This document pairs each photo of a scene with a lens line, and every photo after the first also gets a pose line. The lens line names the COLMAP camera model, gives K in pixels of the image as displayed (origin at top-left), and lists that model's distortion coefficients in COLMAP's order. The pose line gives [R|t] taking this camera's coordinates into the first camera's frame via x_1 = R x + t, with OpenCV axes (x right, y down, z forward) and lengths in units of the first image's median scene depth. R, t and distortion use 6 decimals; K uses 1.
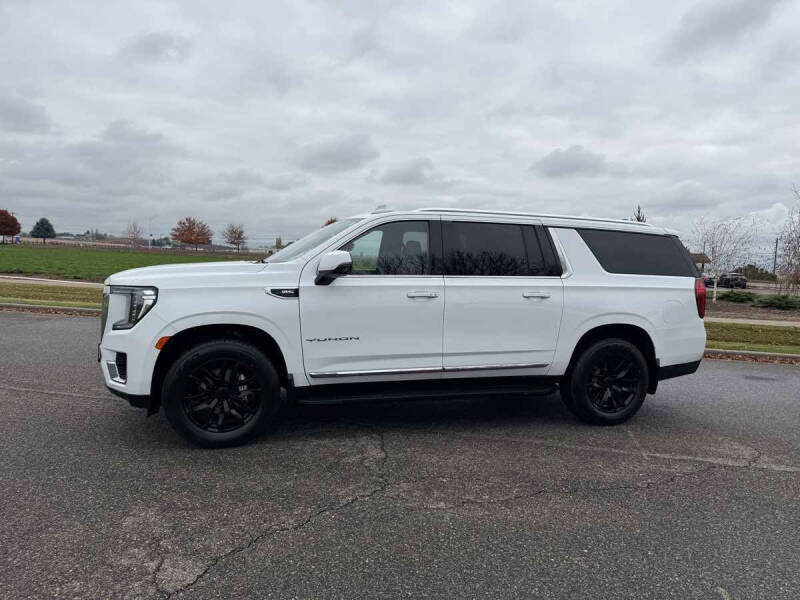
lens RADIAL K [[554.6, 0, 403.8], [0, 554.6, 299.8], [0, 0, 1]] dist [0.076512, -0.104464]
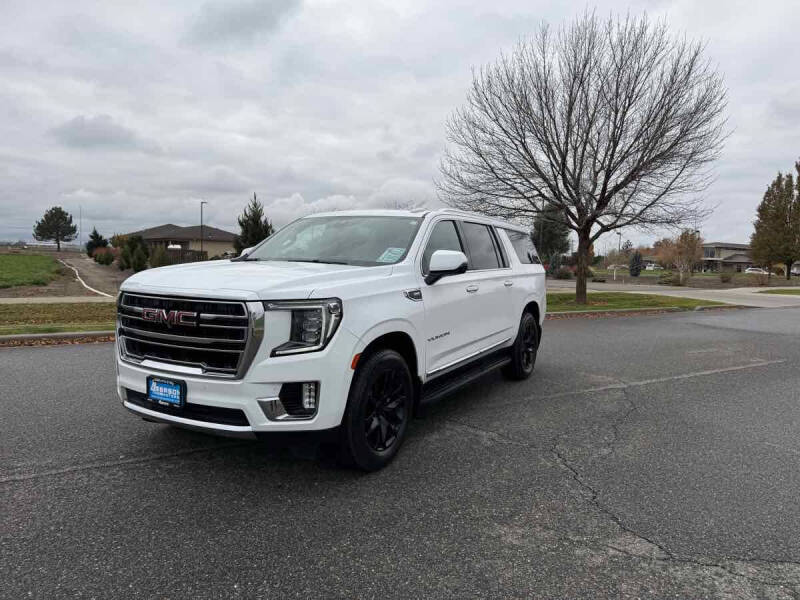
lens RADIAL K [[554.6, 0, 403.8], [0, 554.6, 299.8], [0, 0, 1]] dist [0.076512, -0.104464]
pose [[0.721494, -0.074180, 0.688436, -0.873578], [0.051328, 0.997239, 0.053661, -0.055150], [-0.690516, -0.003381, 0.723309, 0.300277]]
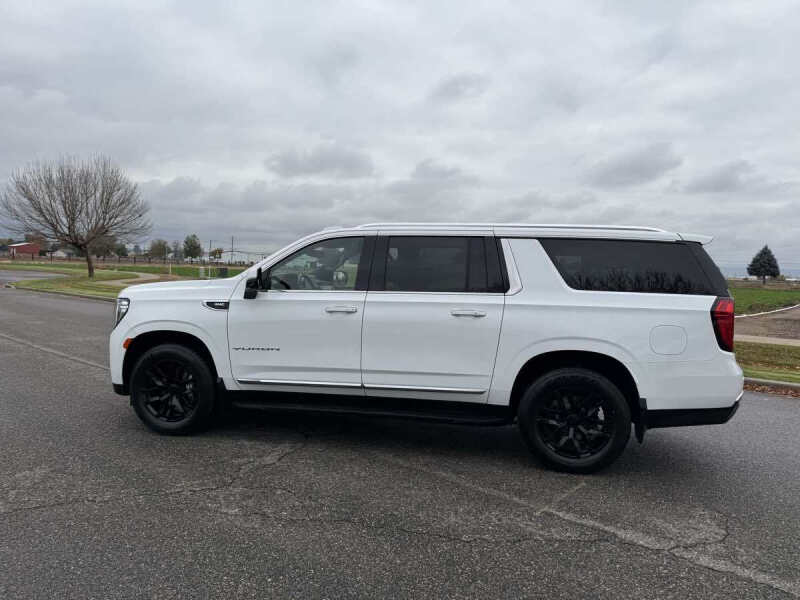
lens RADIAL K [[554.6, 0, 403.8], [0, 554.6, 299.8], [0, 0, 1]] dist [0.076512, -0.104464]
pose [[0.879401, 0.011063, -0.475953, 0.643145], [-0.028451, 0.999164, -0.029342, -0.001030], [0.475231, 0.039345, 0.878981, 0.173218]]
